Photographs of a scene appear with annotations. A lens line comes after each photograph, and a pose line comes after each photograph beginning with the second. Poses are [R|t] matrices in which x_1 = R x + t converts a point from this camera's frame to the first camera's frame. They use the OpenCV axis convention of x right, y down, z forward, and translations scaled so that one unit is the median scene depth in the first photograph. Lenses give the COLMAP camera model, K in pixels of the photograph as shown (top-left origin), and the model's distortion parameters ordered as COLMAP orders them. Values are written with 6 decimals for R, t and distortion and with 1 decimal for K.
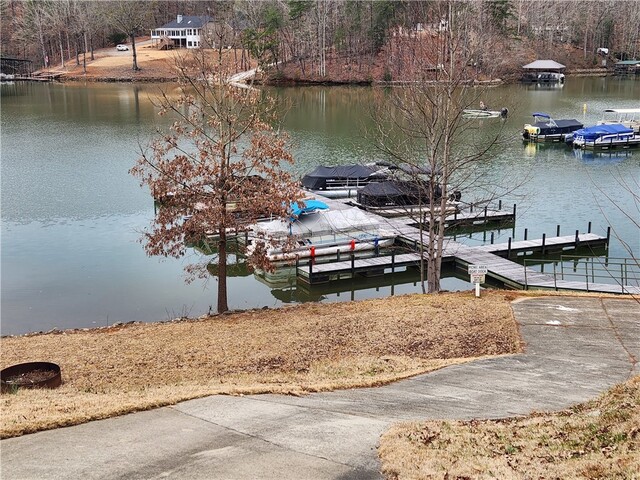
lens RADIAL K [[871.5, 0, 327.0], [0, 871.5, 243.8], [0, 0, 1]] dist [0.045969, 0.000000]
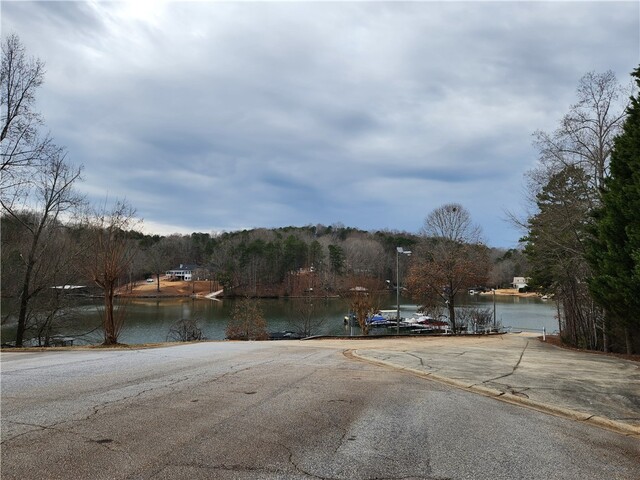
lens RADIAL K [[478.3, 0, 326.0], [0, 478.3, 241.6], [0, 0, 1]] dist [0.095583, -0.019632]
pose [[0.988076, 0.015836, 0.153151, -0.013360], [0.029029, 0.957697, -0.286312, 0.017436], [-0.151206, 0.287344, 0.945817, -0.125761]]
